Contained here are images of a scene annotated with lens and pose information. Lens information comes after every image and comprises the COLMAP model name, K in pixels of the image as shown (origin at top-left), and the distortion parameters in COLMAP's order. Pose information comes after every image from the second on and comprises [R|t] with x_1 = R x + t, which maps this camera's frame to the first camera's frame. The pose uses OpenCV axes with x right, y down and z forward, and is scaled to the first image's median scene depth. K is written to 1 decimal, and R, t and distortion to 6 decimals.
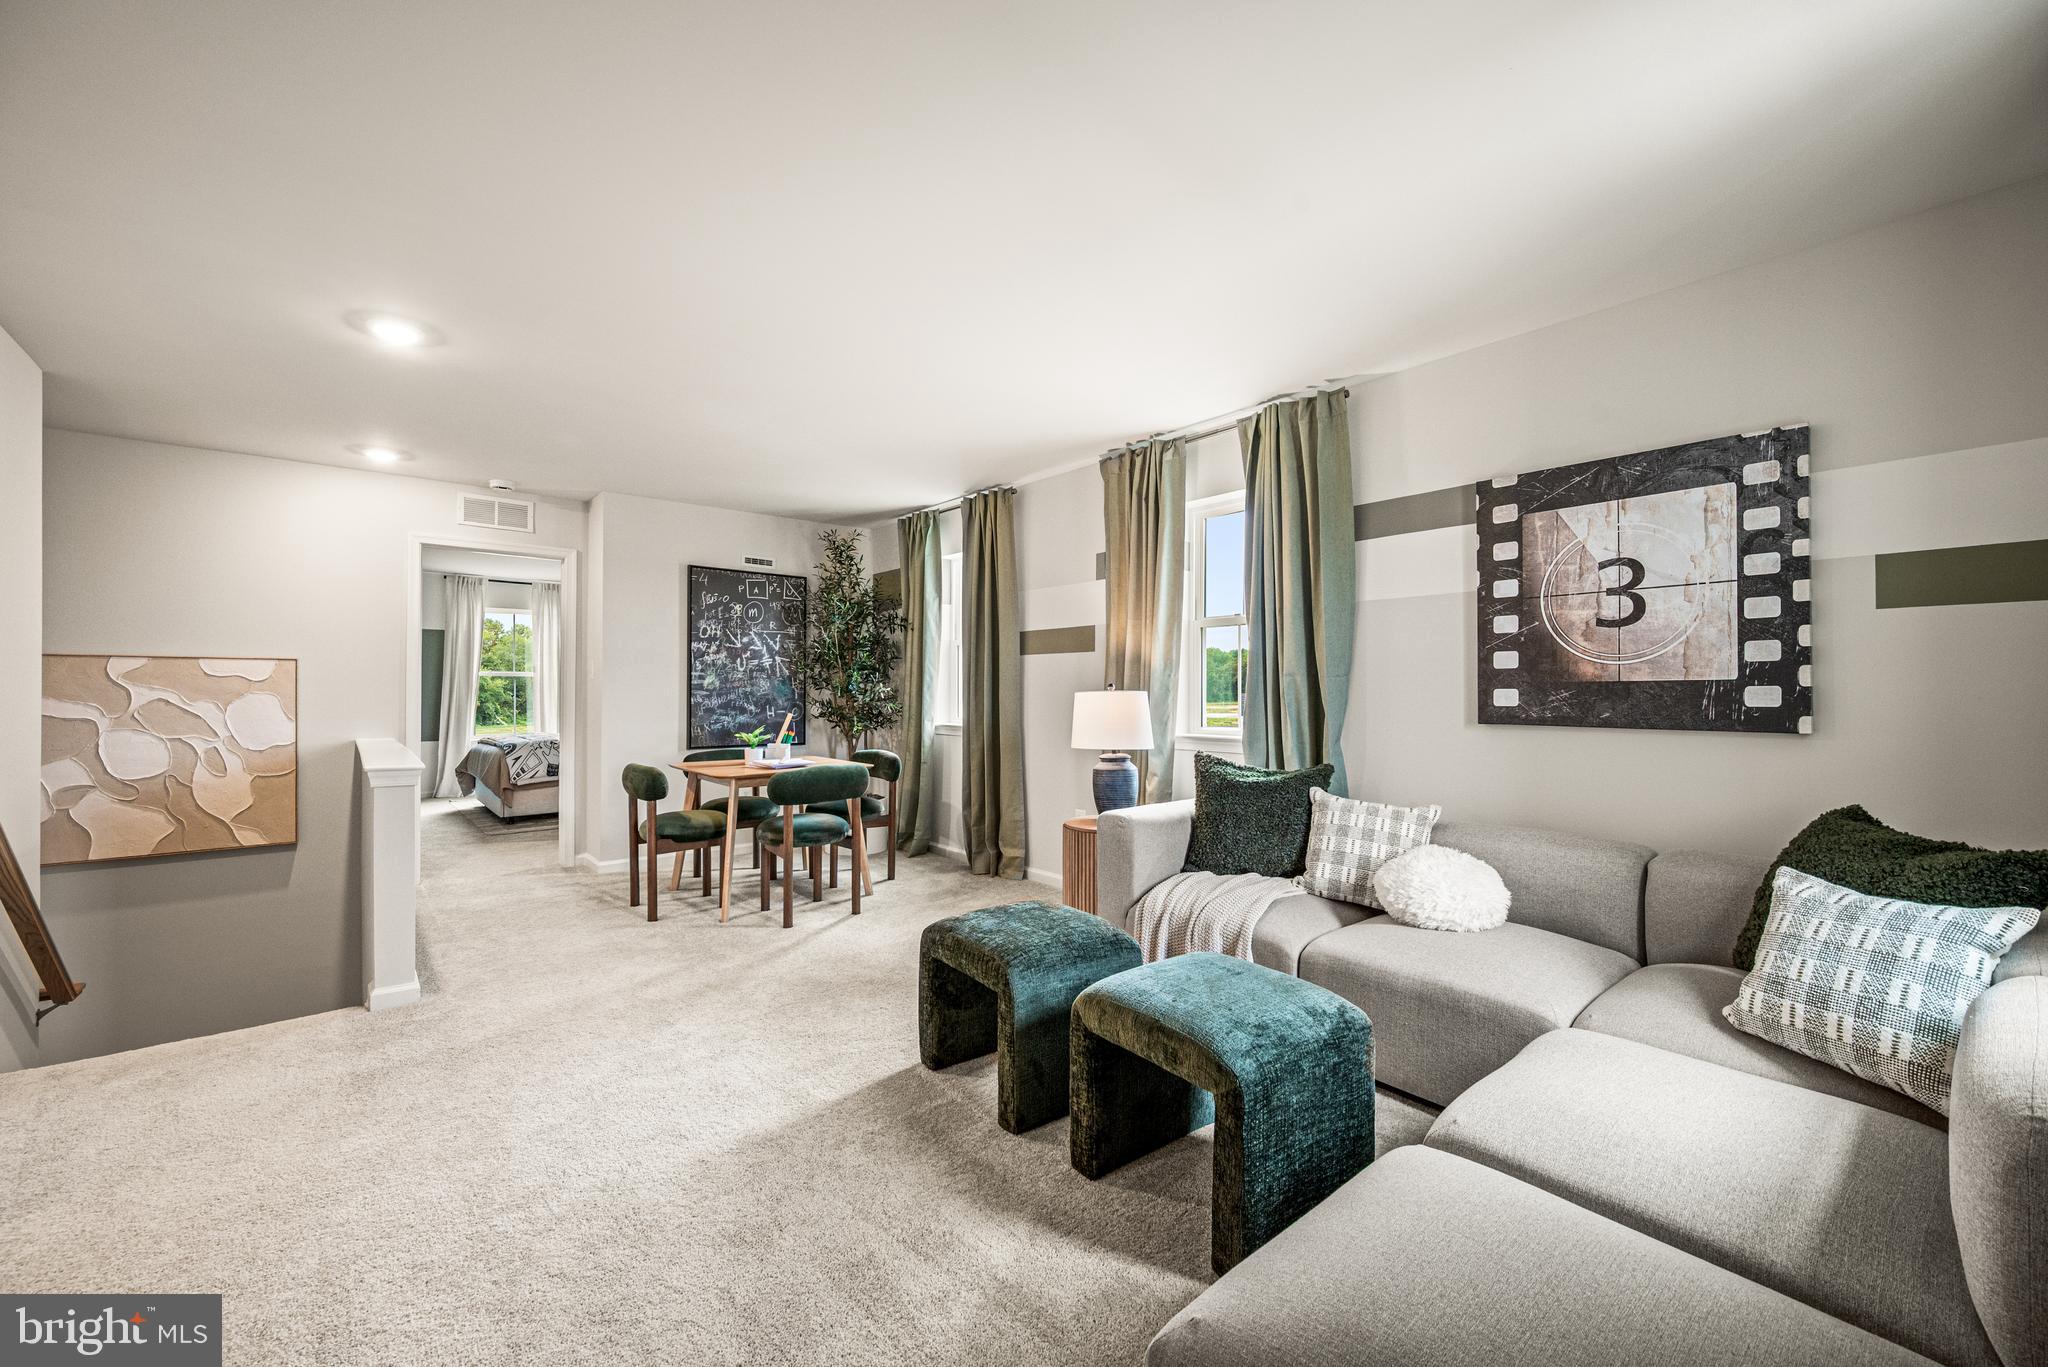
lens RADIAL K [[807.3, 0, 1036.2], [0, 807.3, 688.3], [0, 0, 1]] dist [-0.000235, 0.000043]
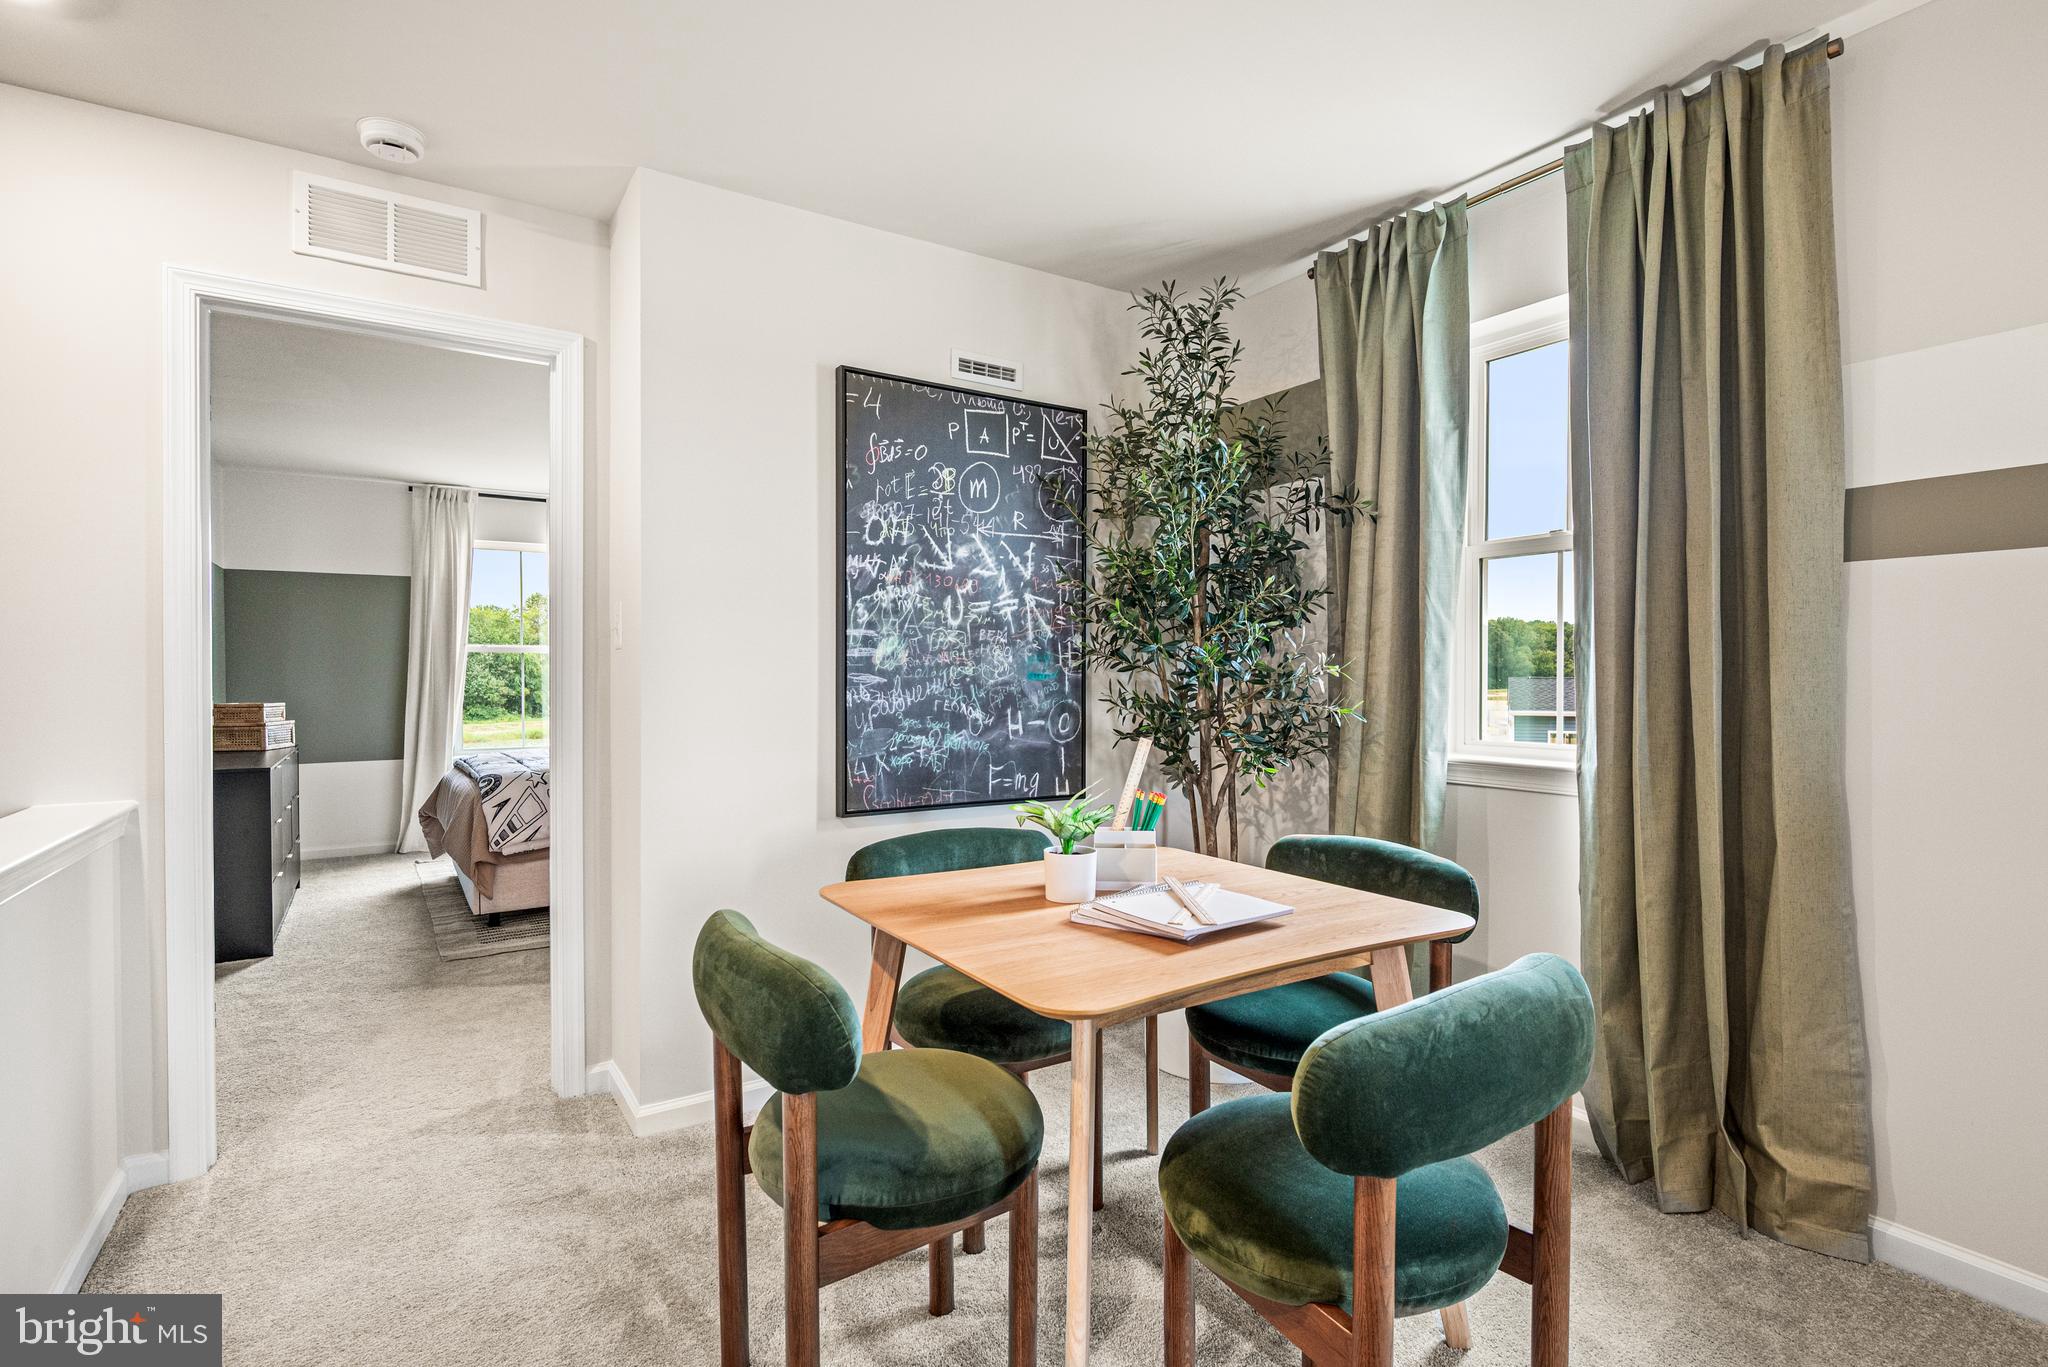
lens RADIAL K [[998.9, 0, 1016.2], [0, 998.9, 678.2], [0, 0, 1]] dist [-0.002952, 0.000393]
pose [[0.988270, -0.003305, -0.152681, -0.254523], [0.004343, 0.999970, 0.006470, 0.002001], [0.152655, -0.007058, 0.988254, 0.492508]]
